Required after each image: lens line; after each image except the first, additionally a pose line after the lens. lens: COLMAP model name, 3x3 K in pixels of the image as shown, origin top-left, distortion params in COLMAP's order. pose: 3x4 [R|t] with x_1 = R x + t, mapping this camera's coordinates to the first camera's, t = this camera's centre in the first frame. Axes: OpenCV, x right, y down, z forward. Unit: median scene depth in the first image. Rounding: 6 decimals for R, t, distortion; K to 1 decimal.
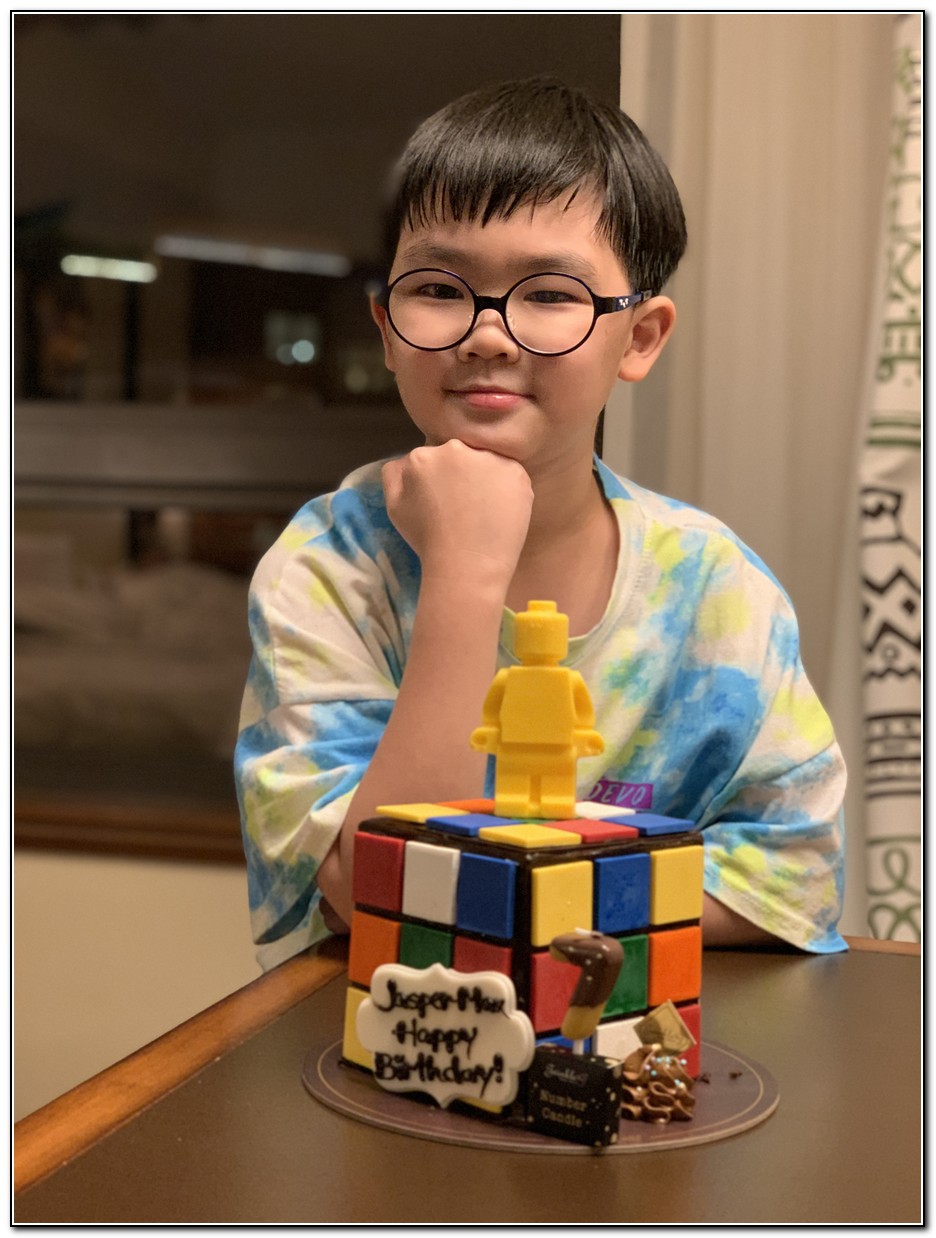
lens RADIAL K [[1885.1, 0, 450.7], [0, 1885.1, 562.4], [0, 0, 1]] dist [0.024568, 0.000000]
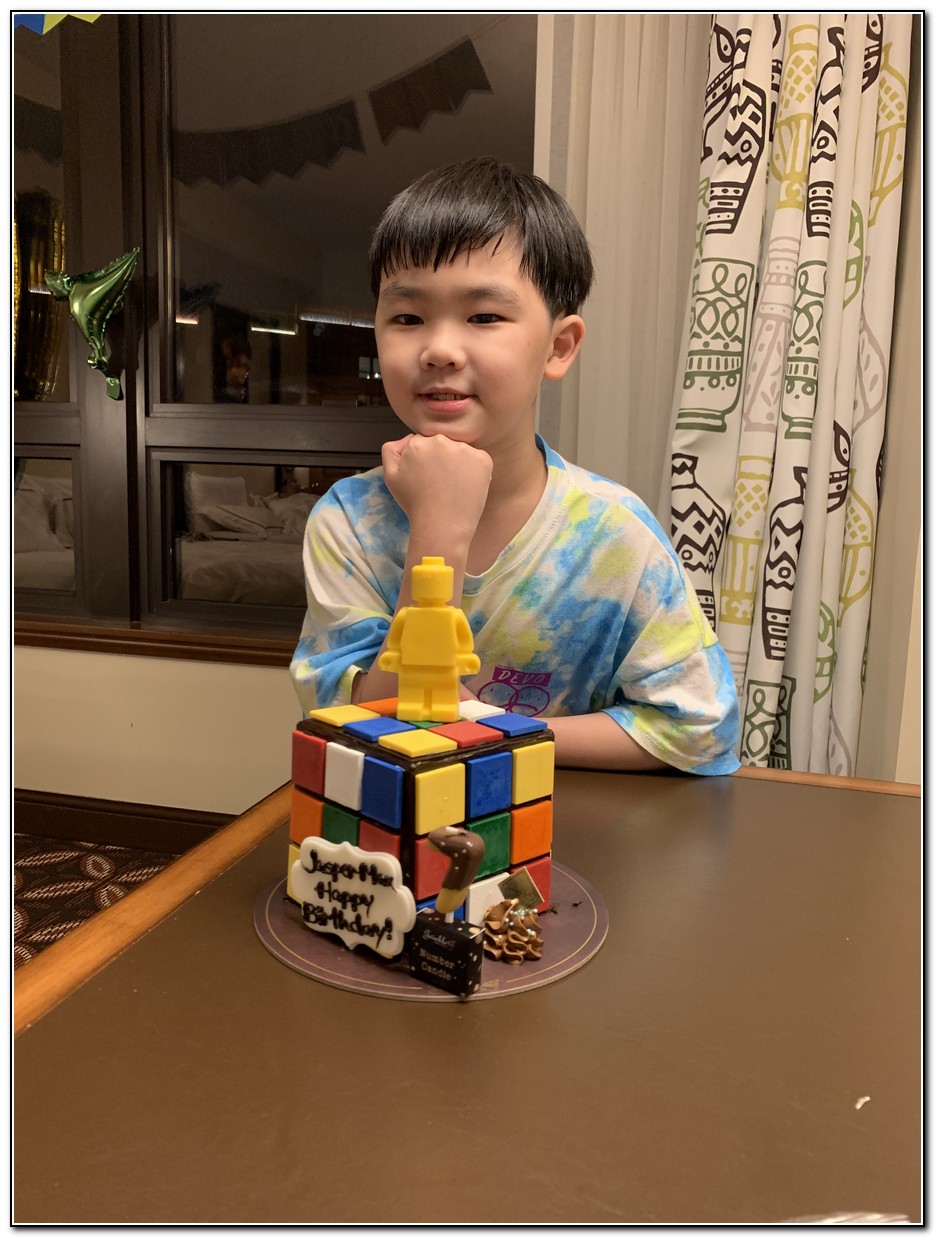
lens RADIAL K [[950.1, 0, 469.4], [0, 950.1, 595.6], [0, 0, 1]] dist [0.040017, -0.052843]
pose [[0.999940, -0.005063, 0.009750, 0.071450], [0.003913, 0.993411, 0.114540, -0.029668], [-0.010266, -0.114494, 0.993371, 0.363003]]
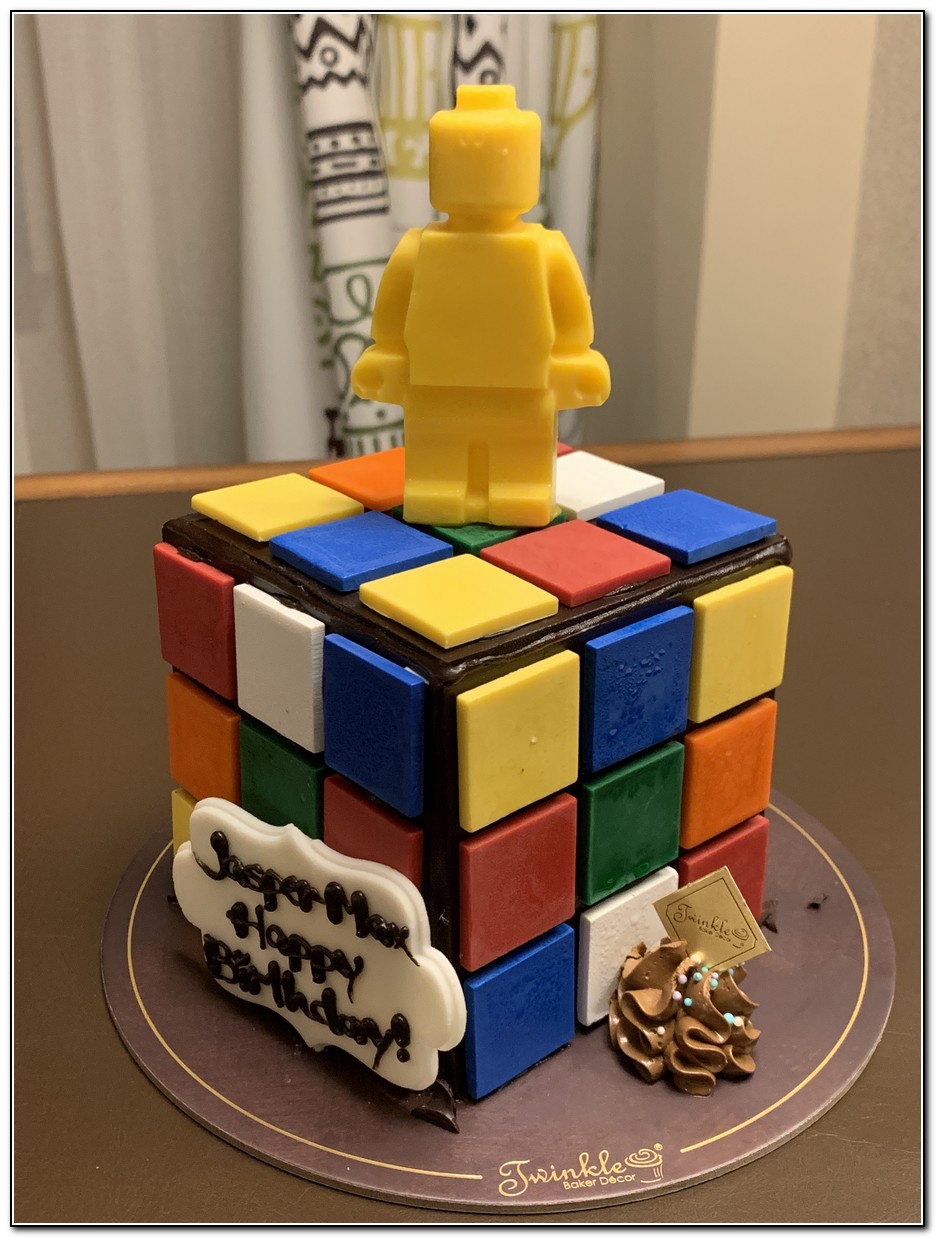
lens RADIAL K [[1509.1, 0, 473.6], [0, 1509.1, 618.8], [0, 0, 1]] dist [0.035746, 0.000000]
pose [[0.999566, -0.017235, -0.023872, 0.055597], [0.025620, 0.908674, 0.416719, -0.019635], [0.014510, -0.417150, 0.908722, 0.625629]]
